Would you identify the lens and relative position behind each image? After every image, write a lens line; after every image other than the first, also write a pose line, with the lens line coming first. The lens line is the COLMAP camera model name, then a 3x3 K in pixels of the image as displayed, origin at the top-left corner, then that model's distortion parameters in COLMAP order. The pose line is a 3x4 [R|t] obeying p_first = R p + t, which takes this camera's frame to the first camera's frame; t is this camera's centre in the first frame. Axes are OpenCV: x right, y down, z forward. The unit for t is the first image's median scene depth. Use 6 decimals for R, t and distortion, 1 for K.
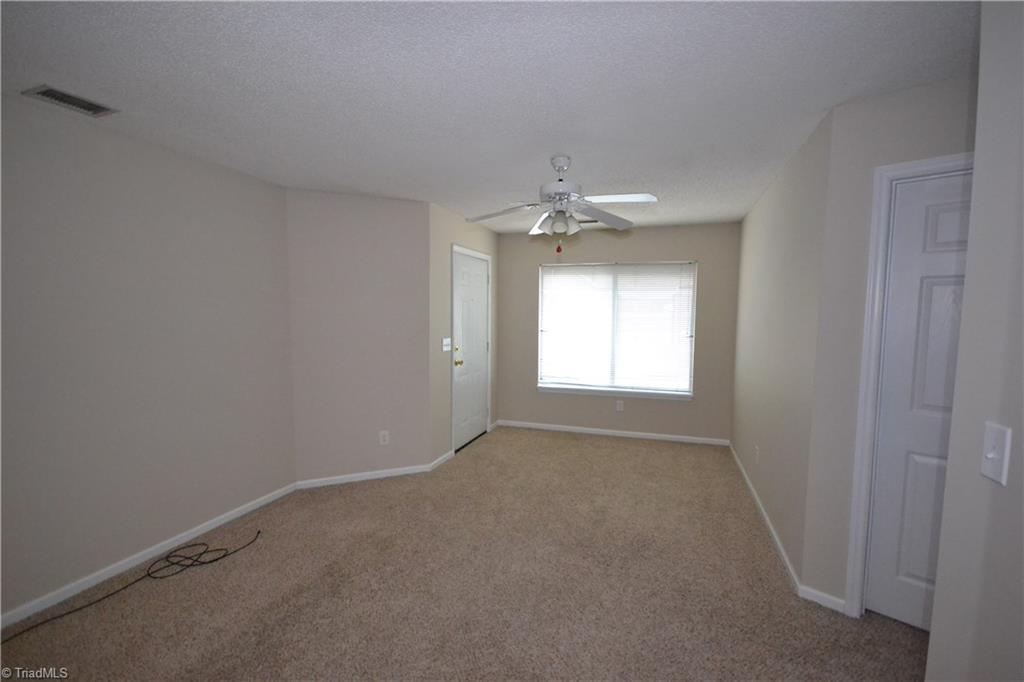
lens RADIAL K [[471.3, 0, 507.2], [0, 471.3, 351.8], [0, 0, 1]] dist [0.001371, 0.000549]
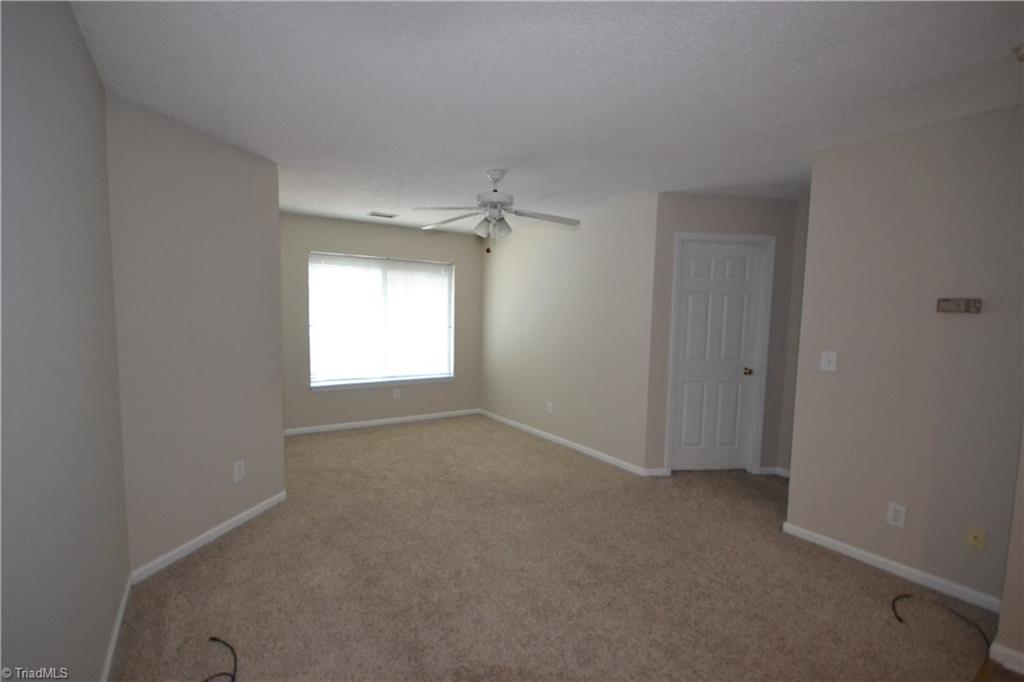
lens RADIAL K [[471.3, 0, 507.2], [0, 471.3, 351.8], [0, 0, 1]] dist [0.001371, 0.000549]
pose [[0.604314, -0.064341, 0.794144, -0.551796], [0.051387, 0.997806, 0.041738, -0.014495], [-0.795087, 0.015586, 0.606295, 0.198550]]
